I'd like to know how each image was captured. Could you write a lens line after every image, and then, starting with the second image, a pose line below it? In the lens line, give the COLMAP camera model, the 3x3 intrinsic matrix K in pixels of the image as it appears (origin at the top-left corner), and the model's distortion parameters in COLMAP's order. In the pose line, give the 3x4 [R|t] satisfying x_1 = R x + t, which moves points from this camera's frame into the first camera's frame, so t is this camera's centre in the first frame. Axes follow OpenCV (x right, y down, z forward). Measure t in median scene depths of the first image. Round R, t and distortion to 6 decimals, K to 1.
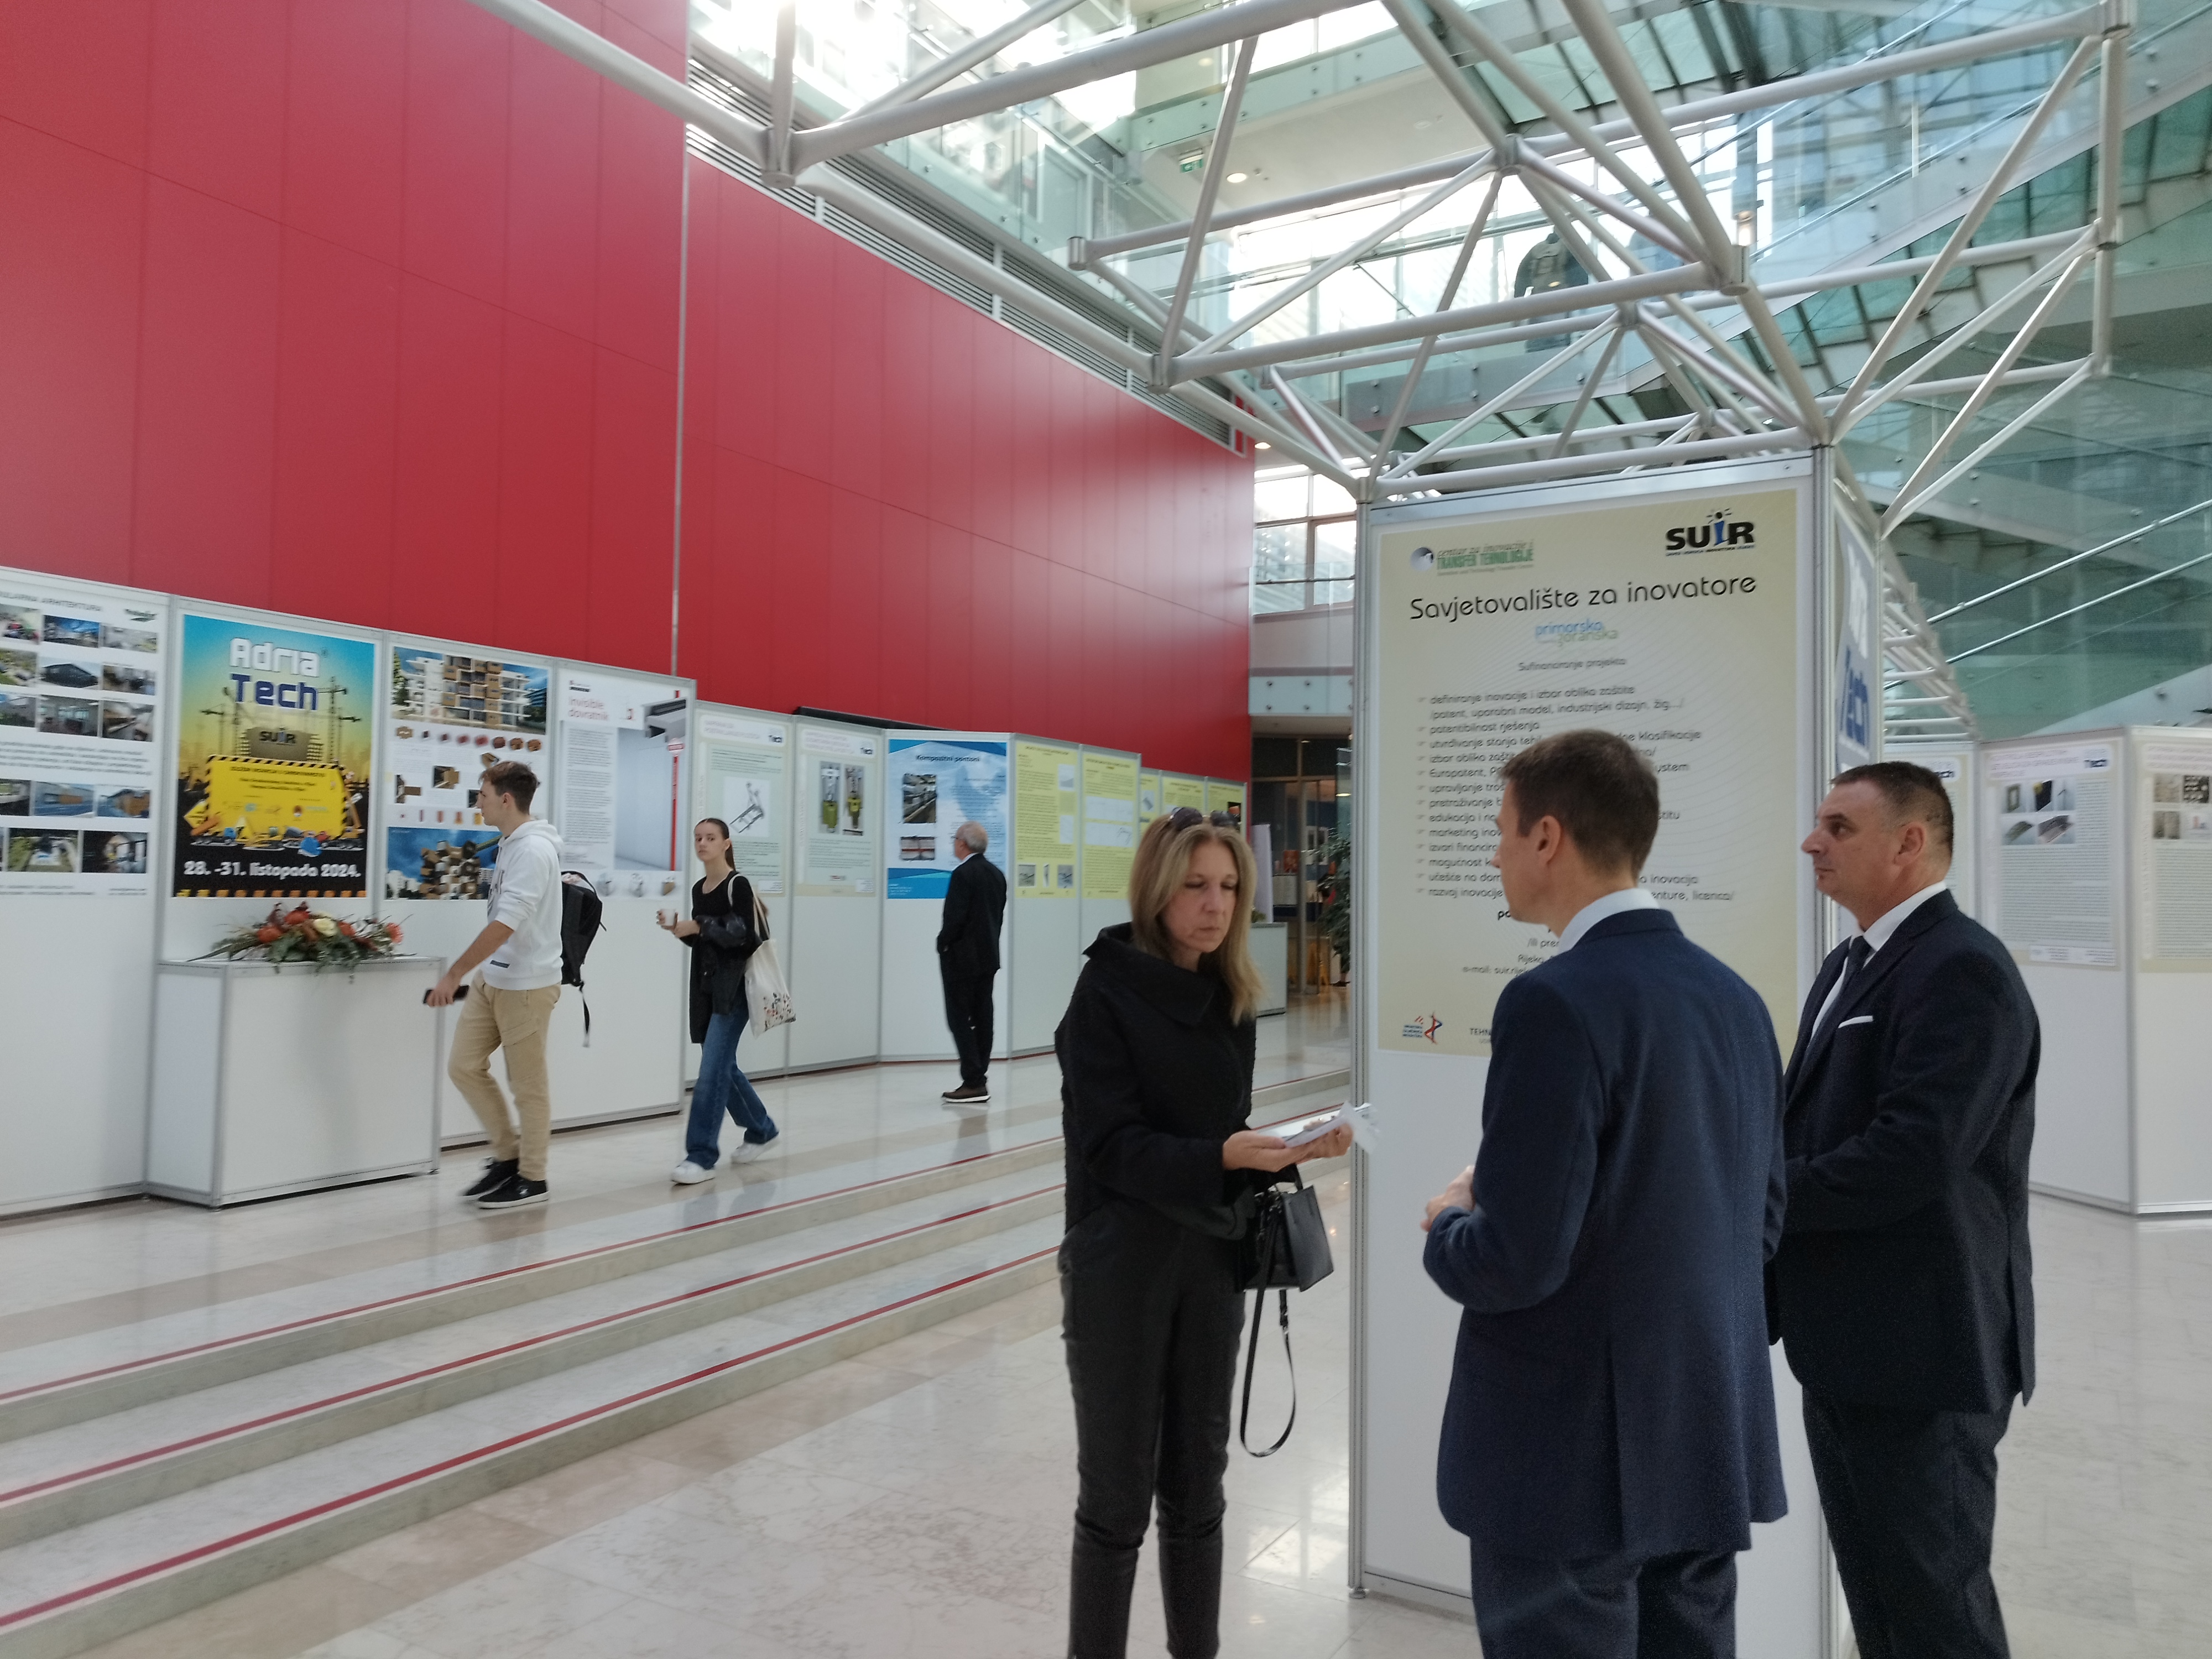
lens RADIAL K [[1582.8, 0, 1109.0], [0, 1582.8, 815.5], [0, 0, 1]] dist [0.007320, 0.003316]
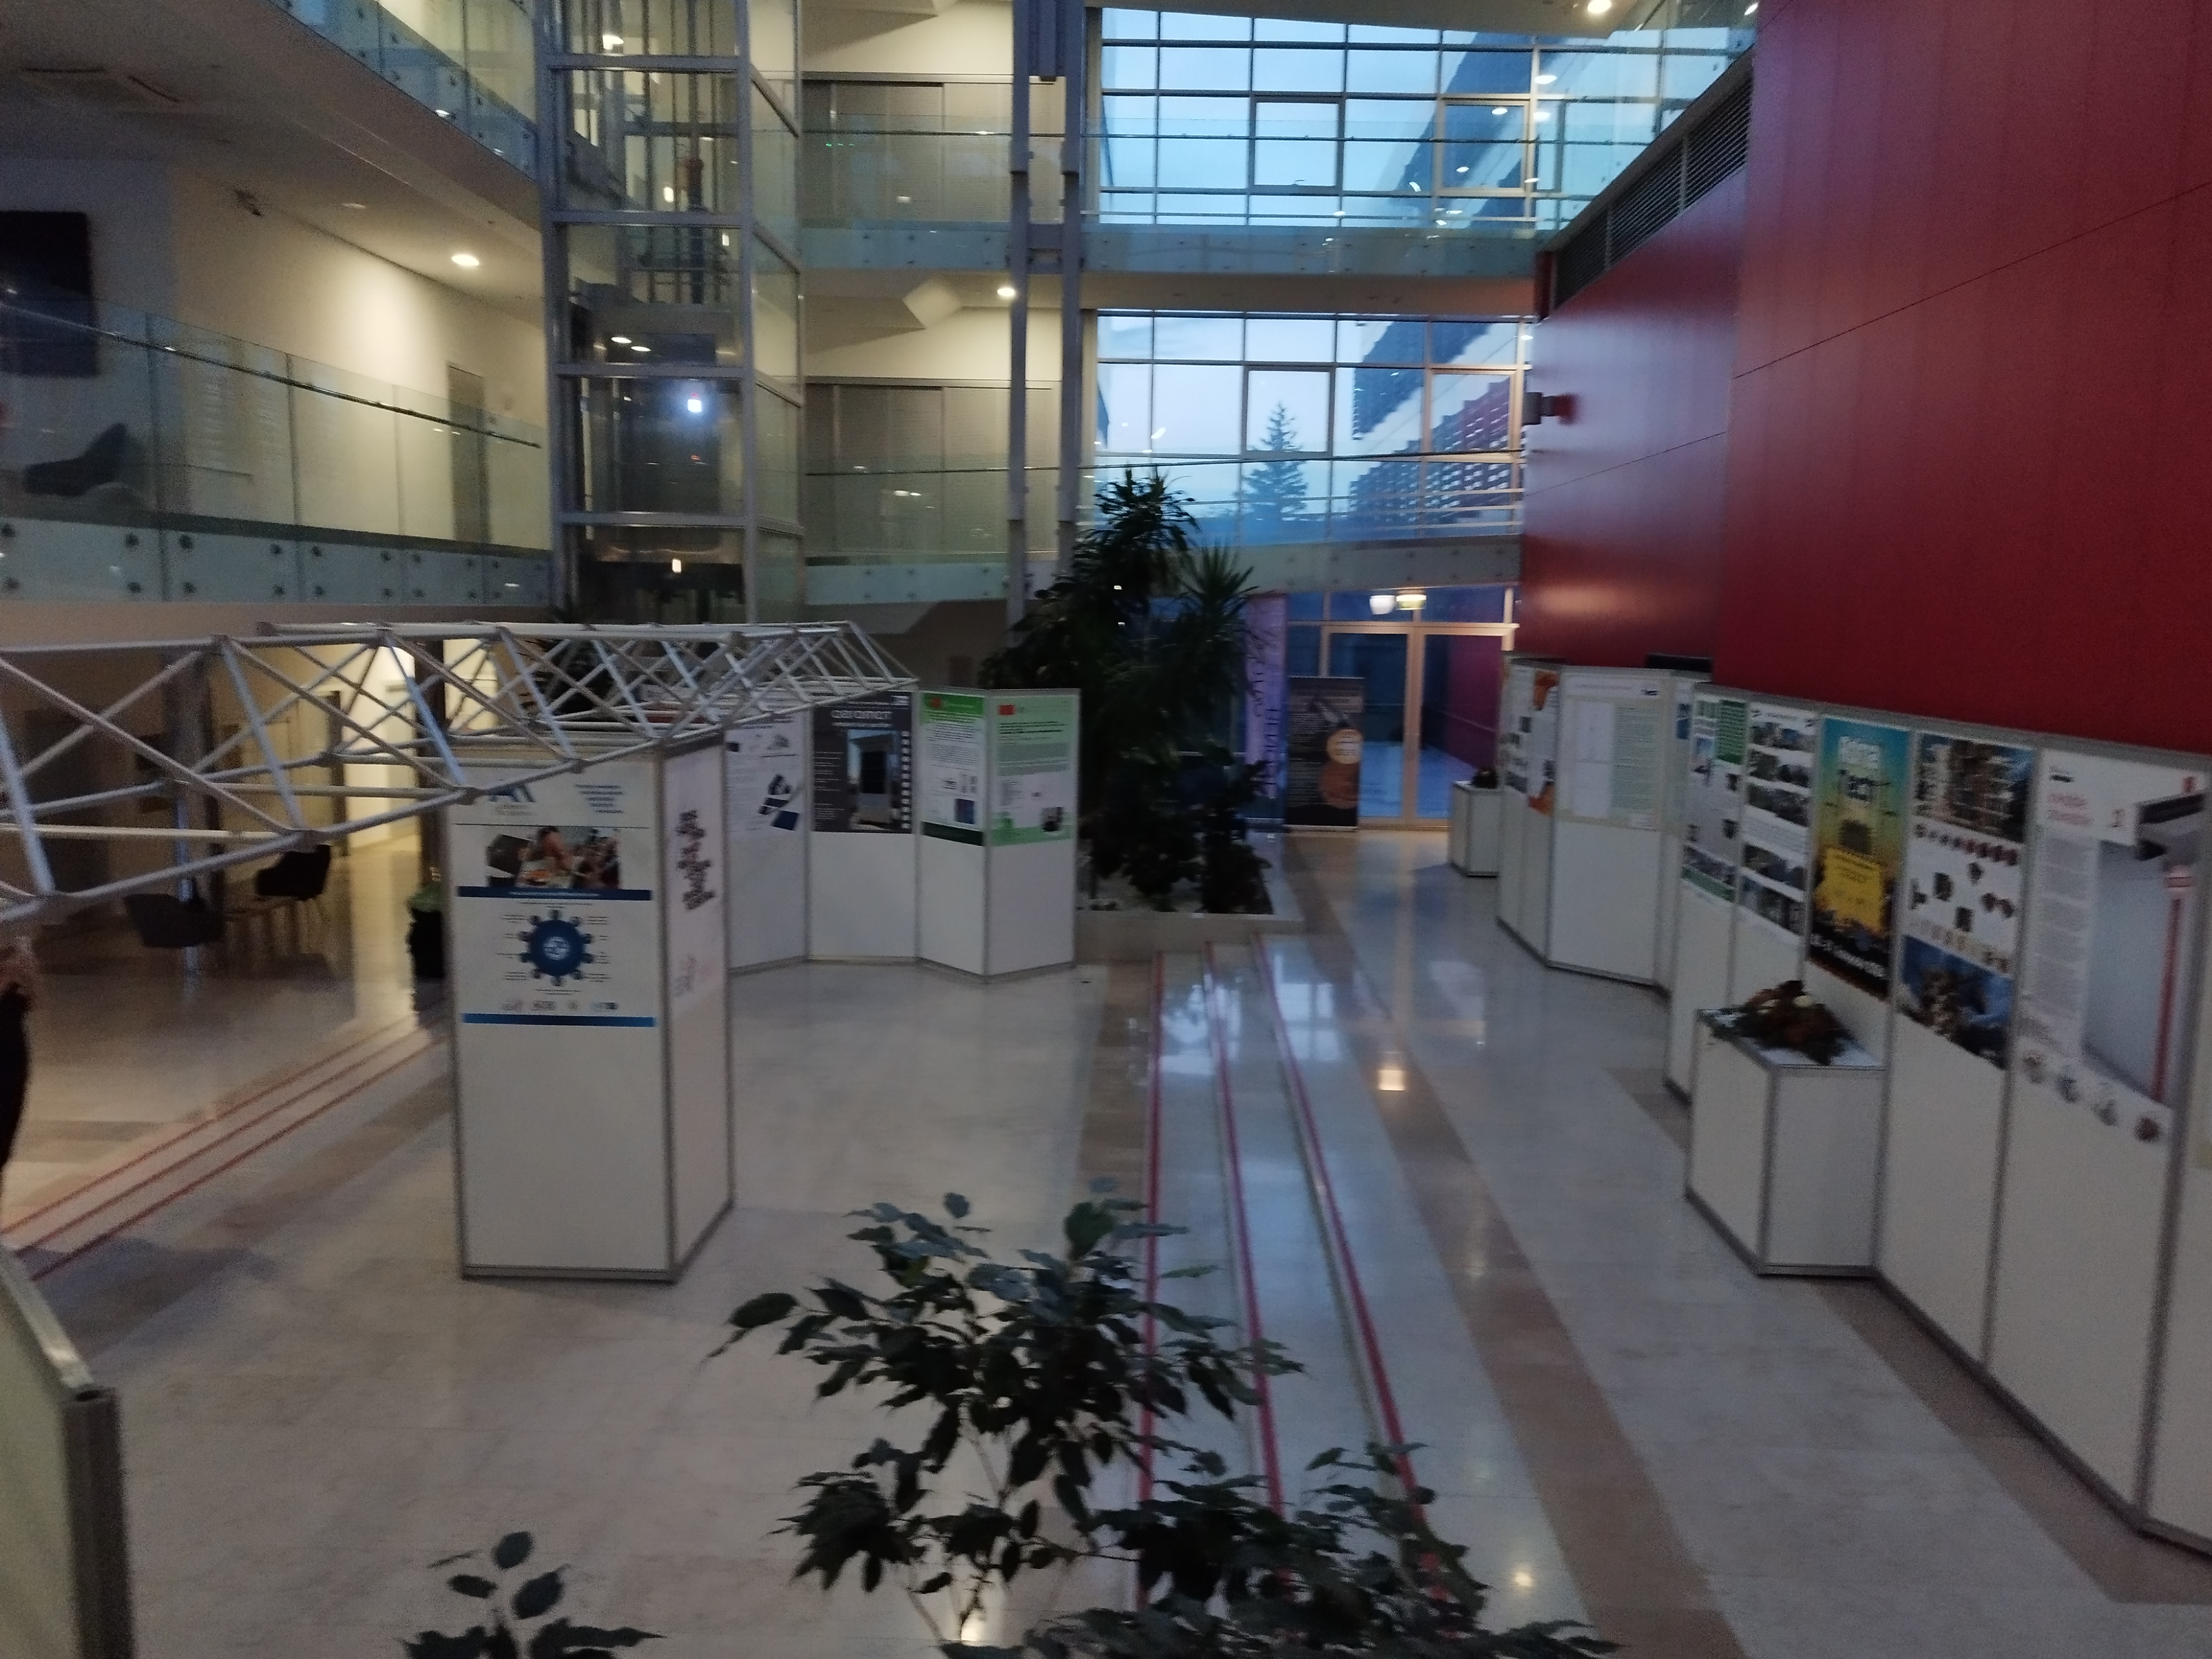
lens RADIAL K [[1617.1, 0, 1106.3], [0, 1617.1, 835.1], [0, 0, 1]] dist [0.008647, -0.005520]
pose [[-0.879227, 0.040407, -0.474687, 0.399063], [-0.004219, 0.995697, 0.092570, -0.138856], [0.476385, 0.083393, -0.875273, 1.664043]]
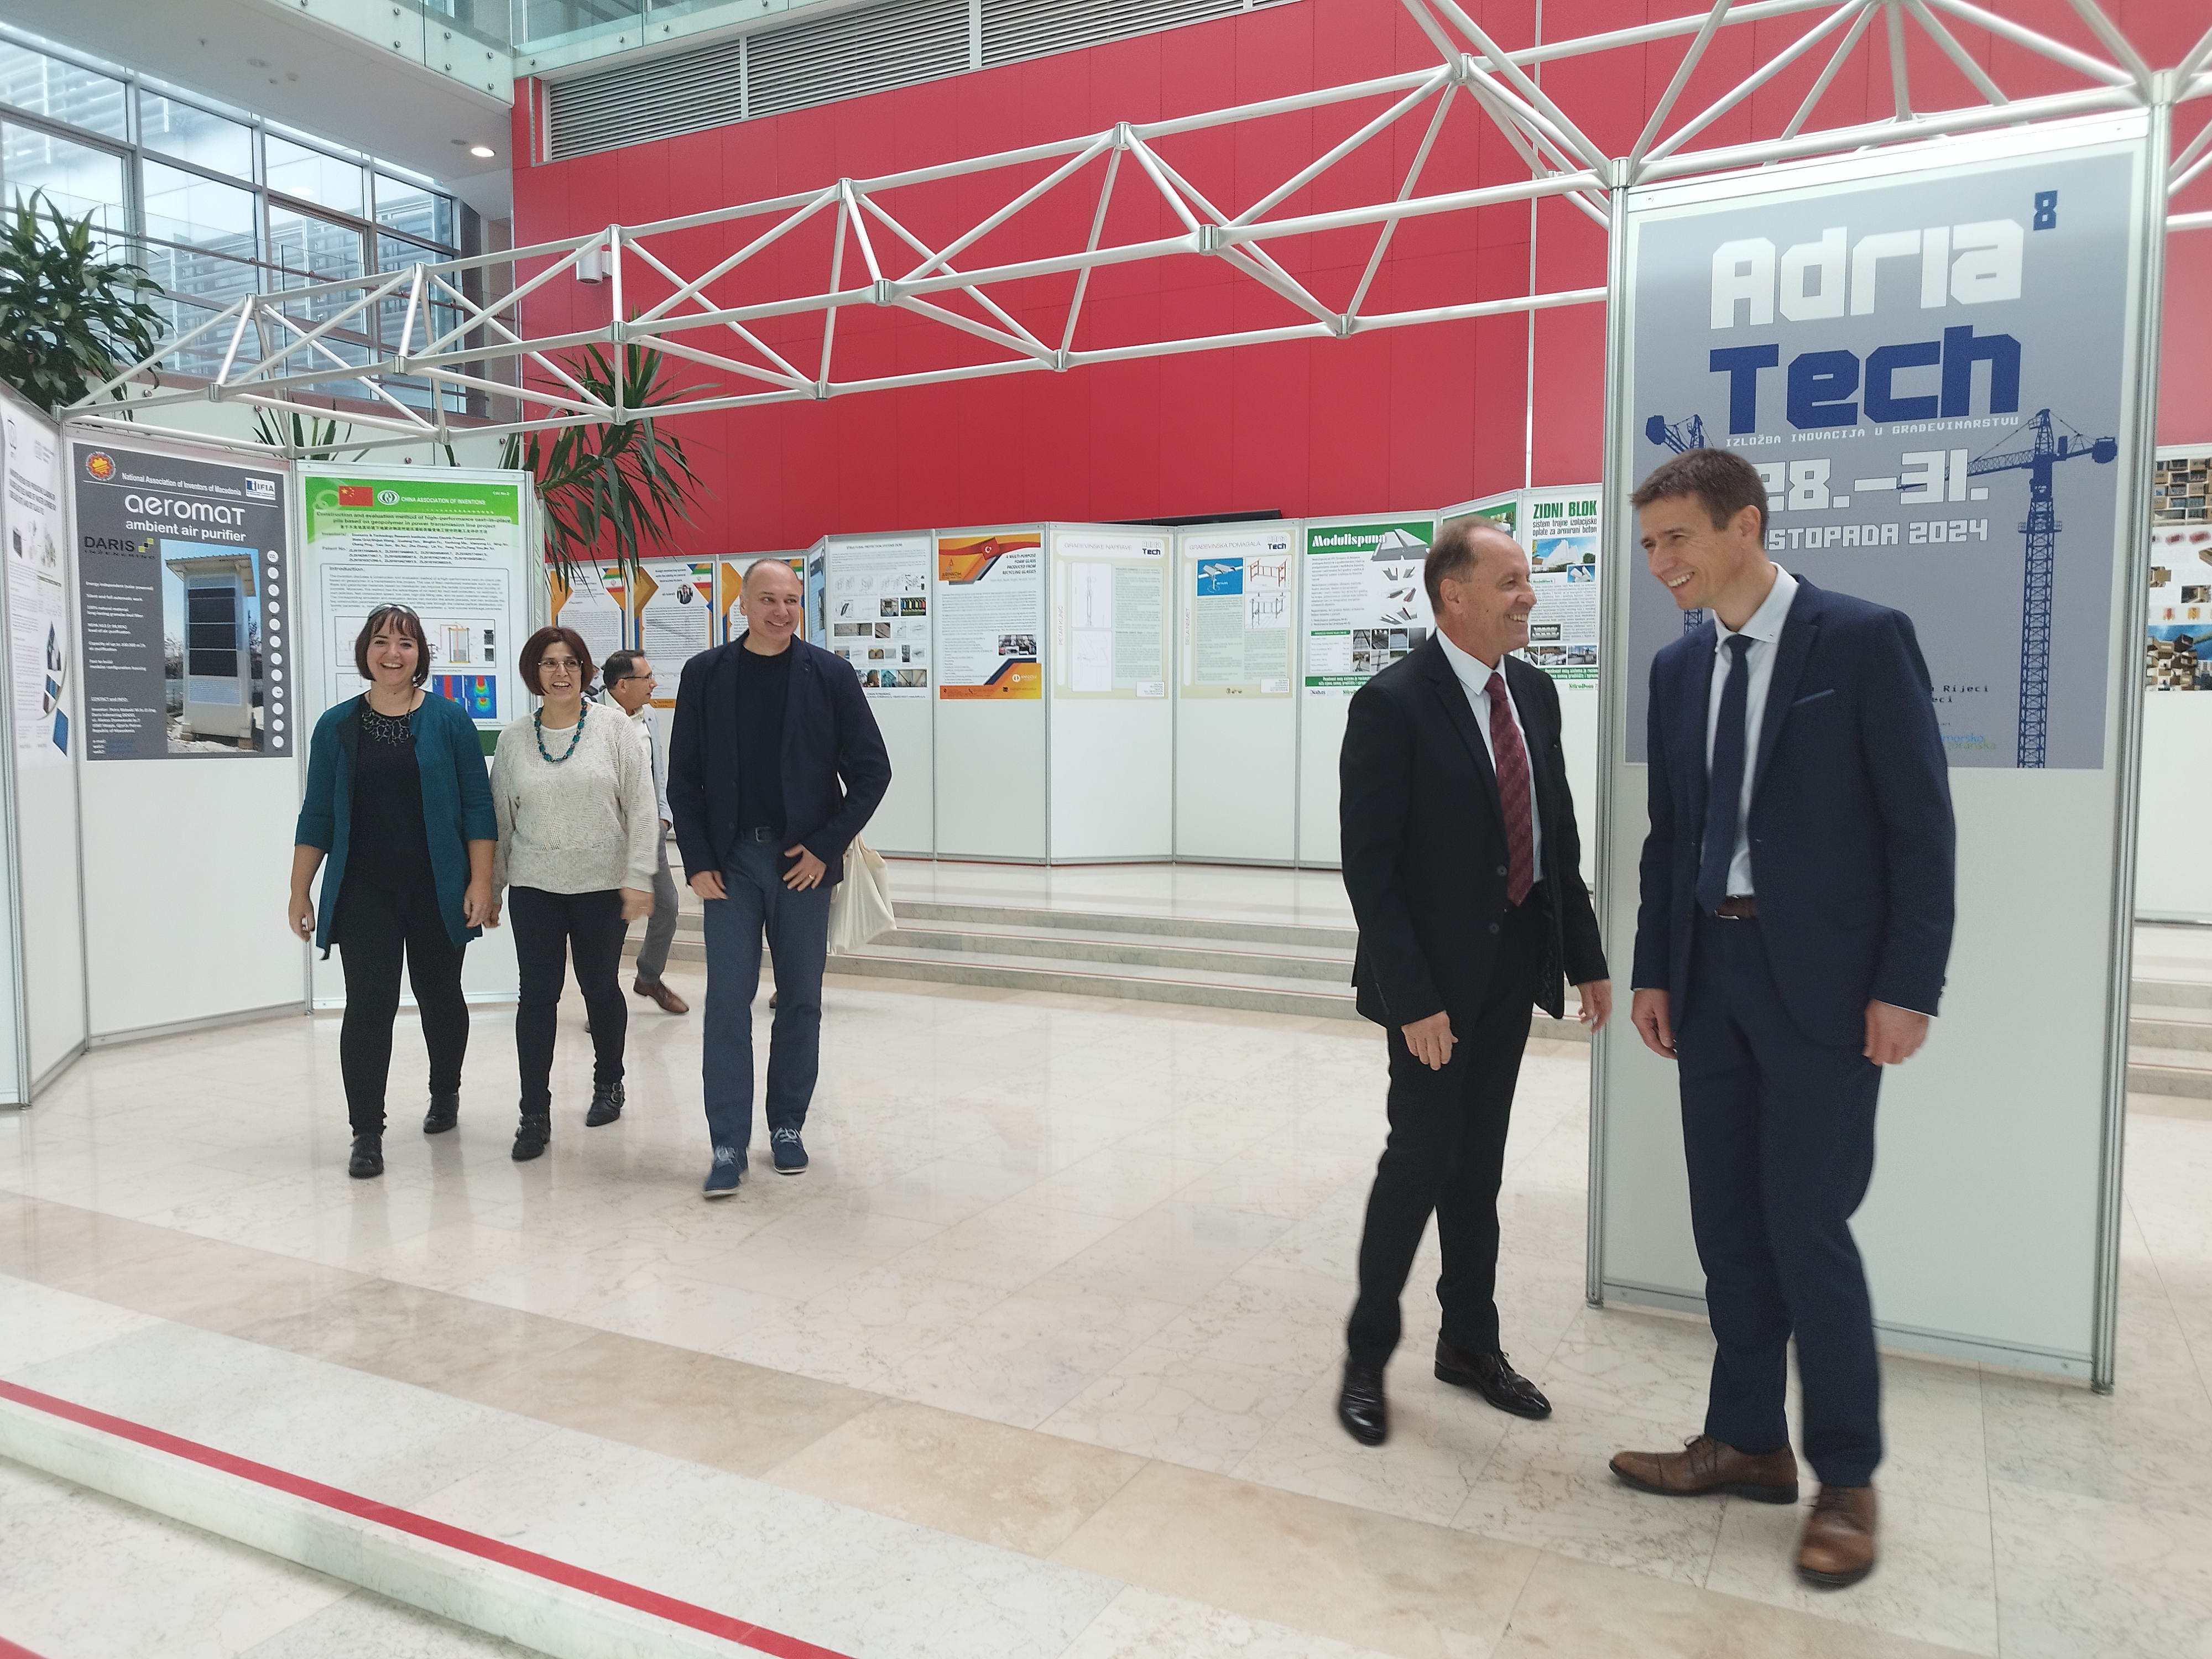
lens RADIAL K [[1606.6, 0, 1100.8], [0, 1606.6, 833.8], [0, 0, 1]] dist [0.013234, -0.002055]
pose [[0.051129, 0.055858, -0.997129, 0.701327], [0.044638, 0.997309, 0.058157, 0.058712], [0.997694, -0.047484, 0.048498, 0.248237]]
